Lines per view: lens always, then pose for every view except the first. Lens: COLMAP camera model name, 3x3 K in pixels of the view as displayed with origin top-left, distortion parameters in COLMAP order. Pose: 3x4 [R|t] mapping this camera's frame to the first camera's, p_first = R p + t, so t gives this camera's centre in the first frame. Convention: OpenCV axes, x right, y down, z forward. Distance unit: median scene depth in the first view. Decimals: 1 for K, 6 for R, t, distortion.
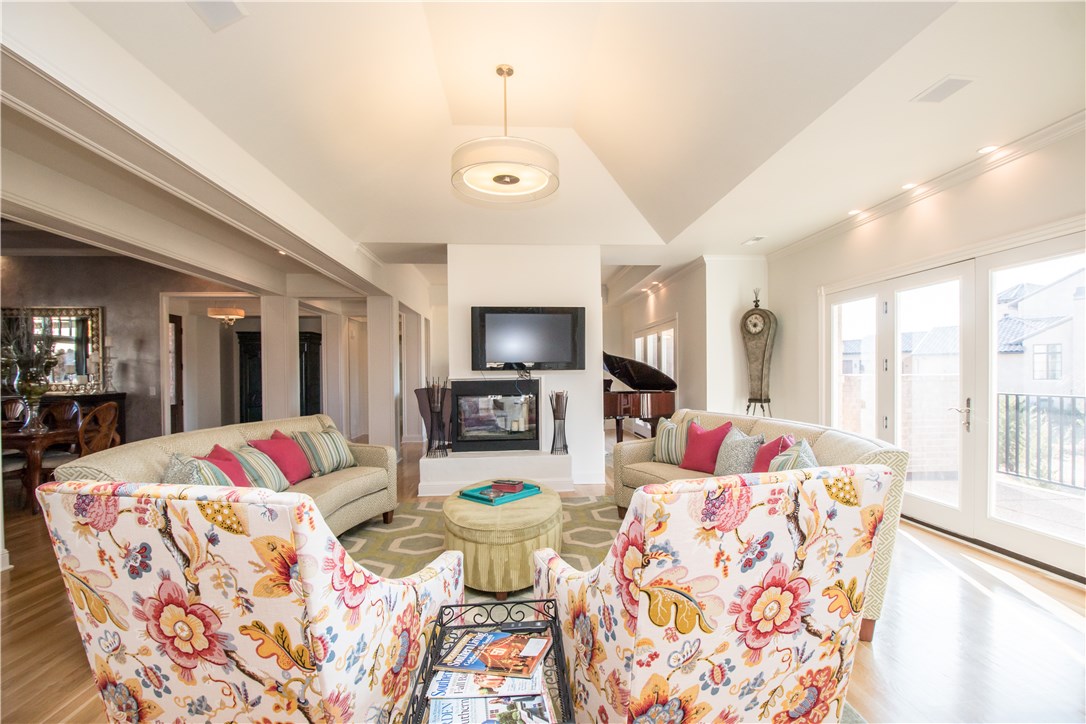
lens RADIAL K [[495.1, 0, 581.7], [0, 495.1, 377.6], [0, 0, 1]] dist [-0.008734, -0.003831]
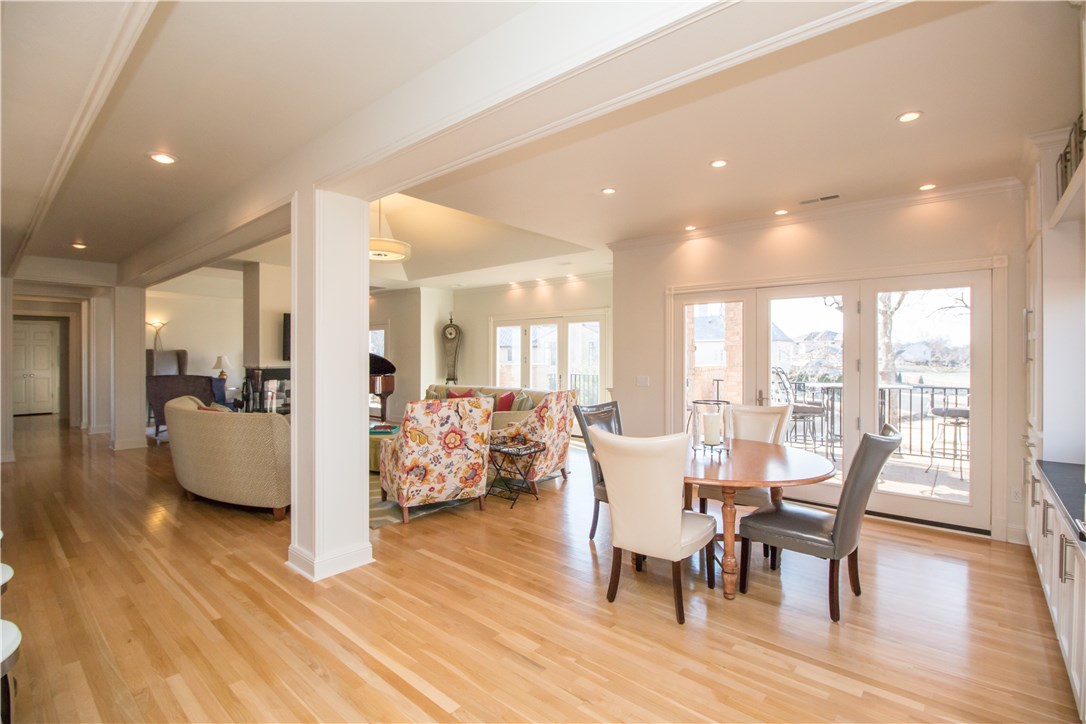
lens RADIAL K [[495.1, 0, 550.8], [0, 495.1, 356.1], [0, 0, 1]] dist [-0.008734, -0.003831]
pose [[0.711763, 0.011688, 0.702322, -0.652110], [-0.002453, 0.999897, -0.014154, -0.010387], [-0.702415, 0.008352, 0.711718, -0.473177]]
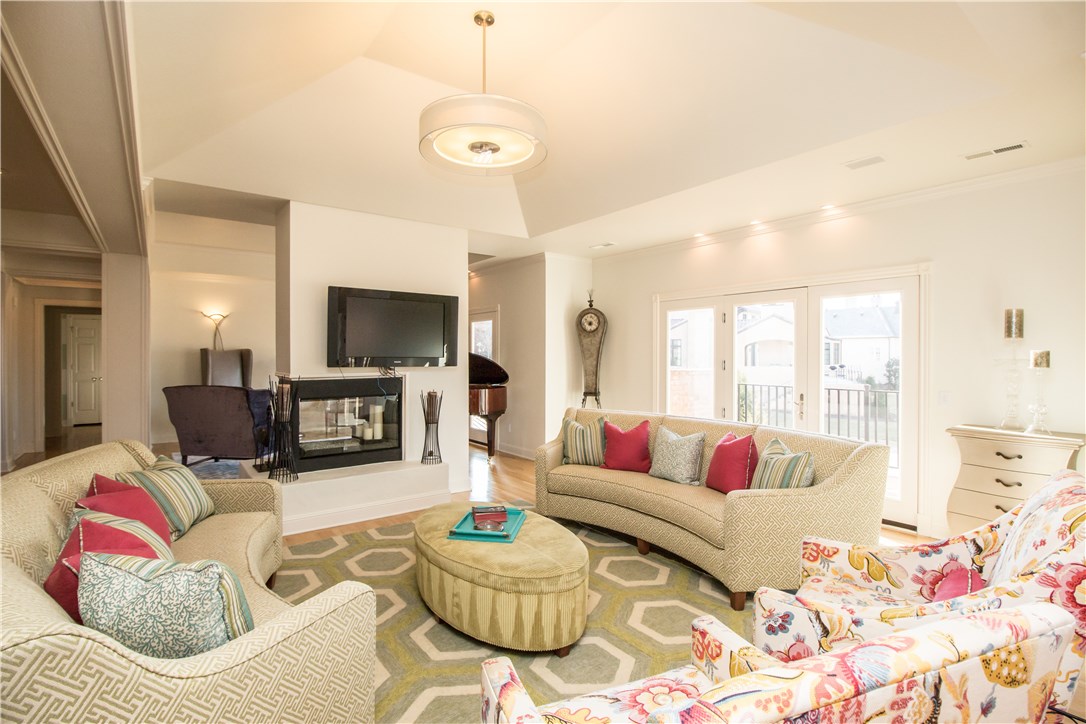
lens RADIAL K [[495.1, 0, 528.4], [0, 495.1, 357.0], [0, 0, 1]] dist [-0.008734, -0.003831]
pose [[0.862946, 0.011334, 0.505169, -0.345243], [-0.007371, 0.999924, -0.009843, -0.025390], [-0.505243, 0.004771, 0.862964, 0.163856]]
